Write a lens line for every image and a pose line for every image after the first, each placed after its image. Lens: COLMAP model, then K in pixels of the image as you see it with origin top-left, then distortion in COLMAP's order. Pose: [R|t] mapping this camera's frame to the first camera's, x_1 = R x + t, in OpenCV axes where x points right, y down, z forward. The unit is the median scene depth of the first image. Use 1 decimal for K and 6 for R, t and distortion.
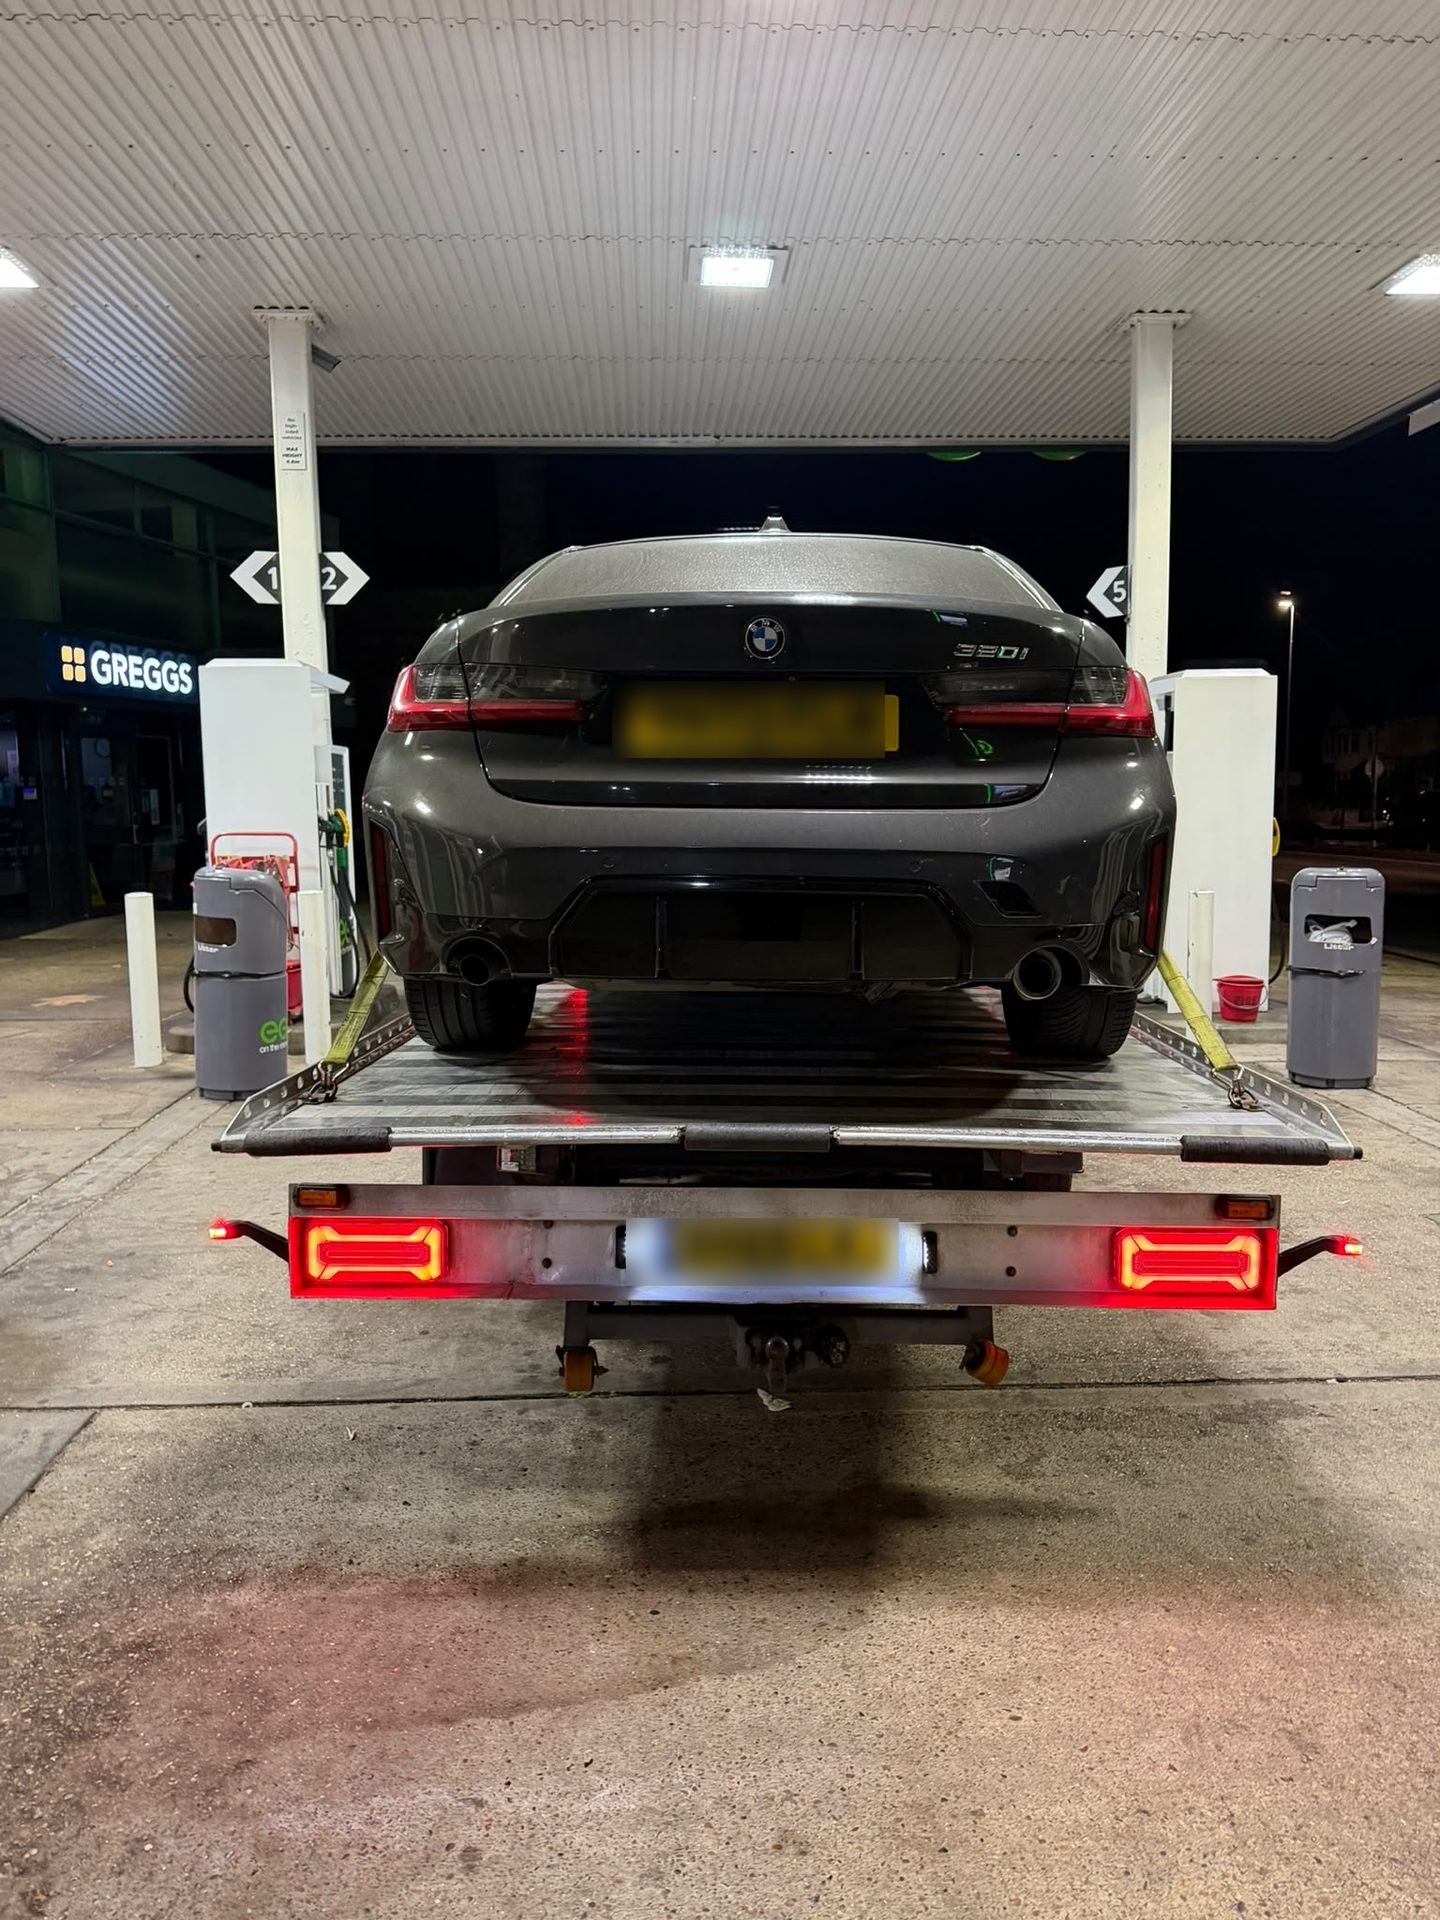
lens RADIAL K [[1472.0, 0, 720.0], [0, 1472.0, 960.0], [0, 0, 1]] dist [0.027784, -0.034849]
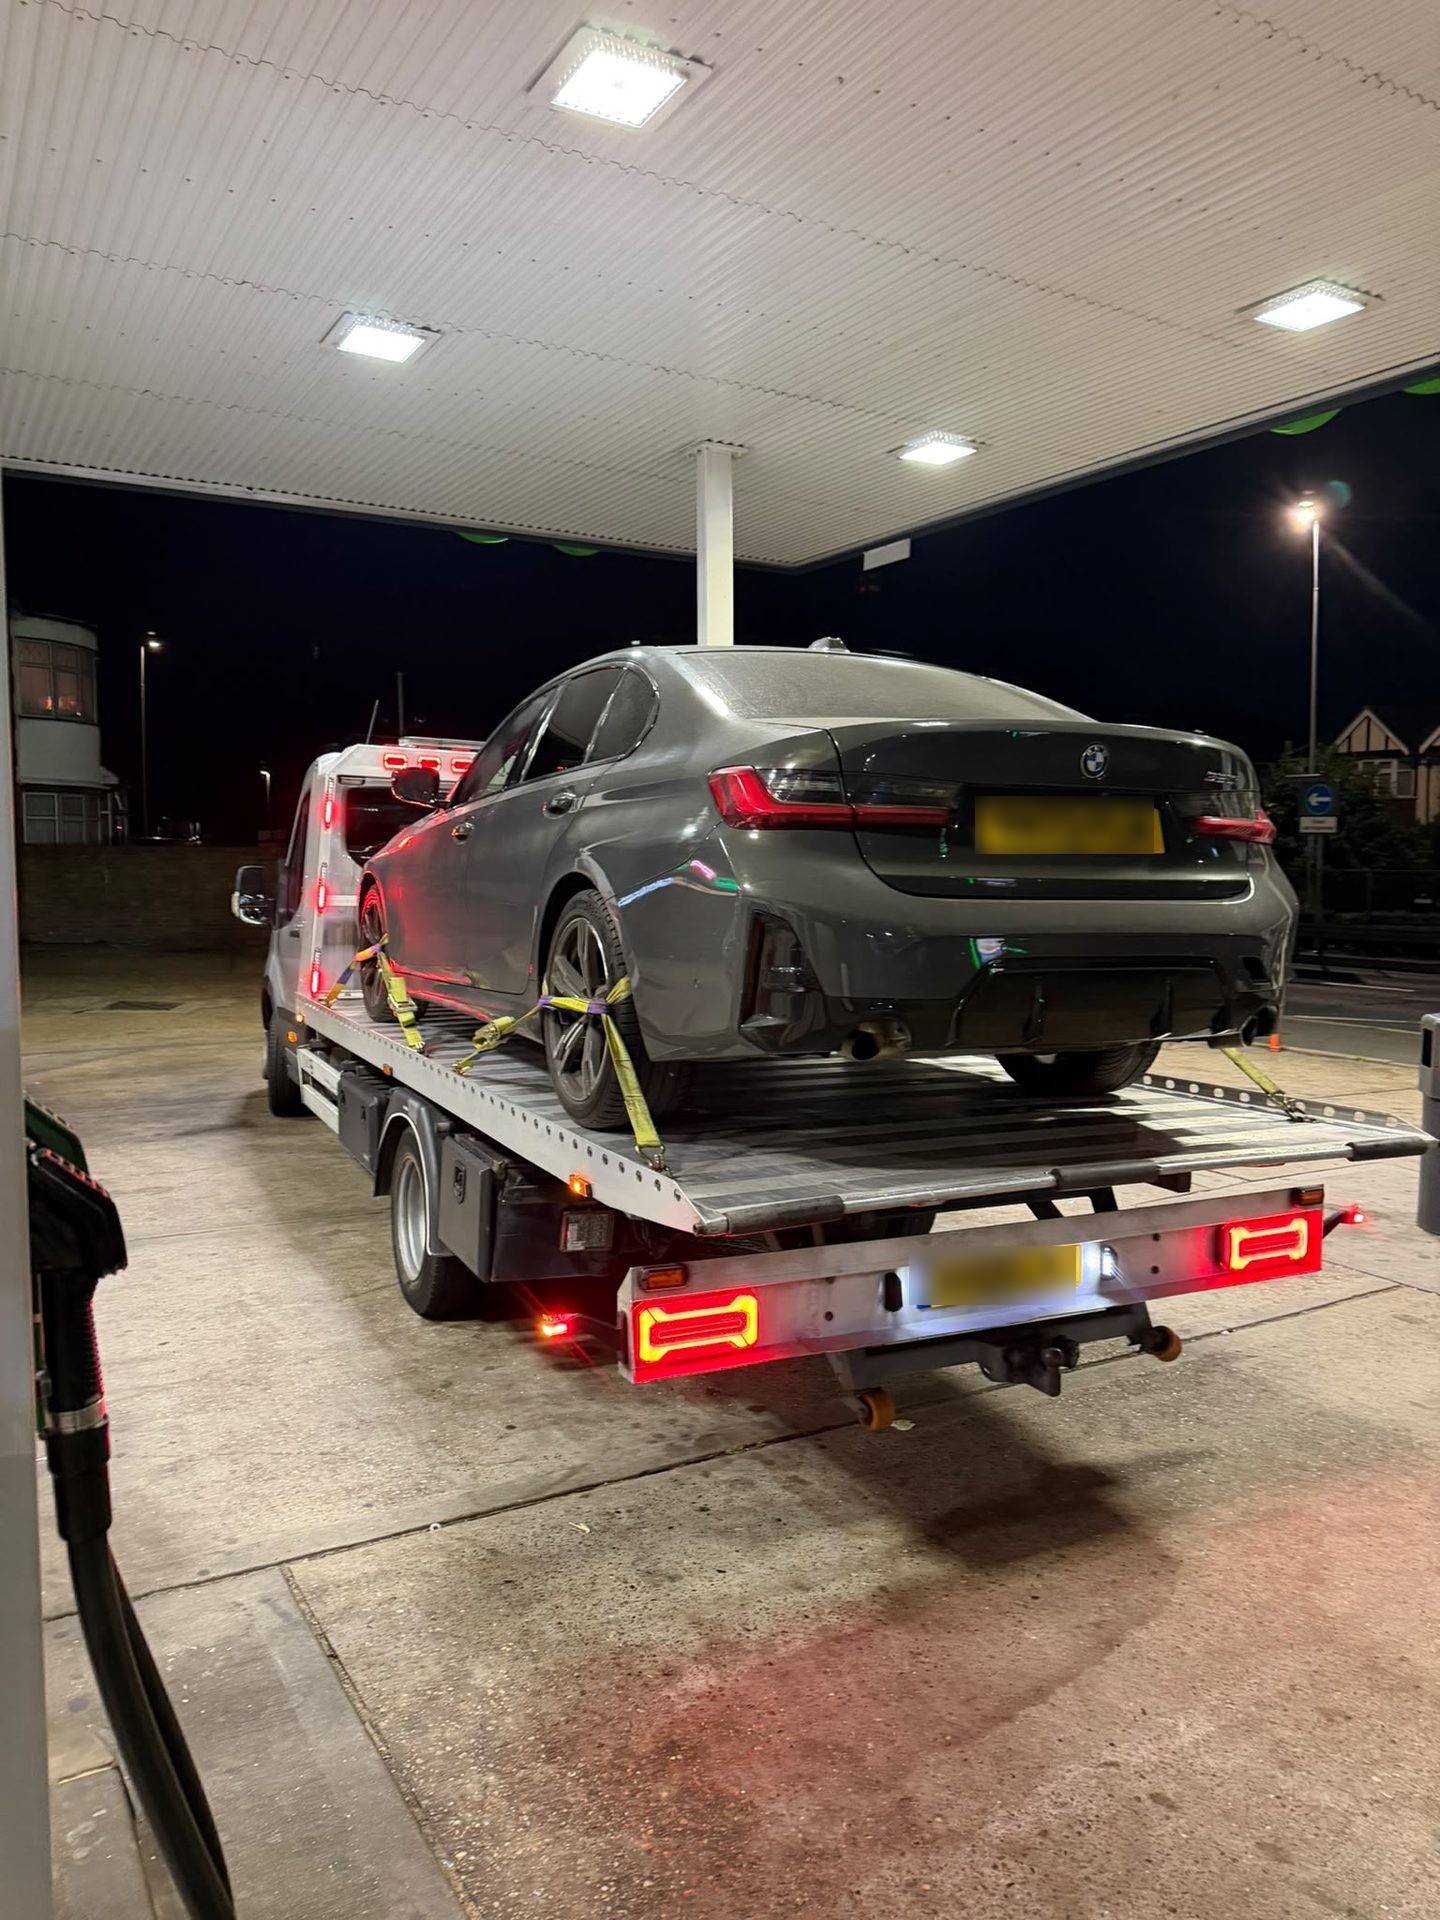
lens RADIAL K [[1487.6, 0, 720.0], [0, 1487.6, 960.0], [0, 0, 1]] dist [0.013458, -0.015398]
pose [[0.867128, -0.022758, 0.497565, -0.682235], [0.042933, 0.998653, -0.029143, -0.025585], [-0.496231, 0.046633, 0.866937, 0.076699]]
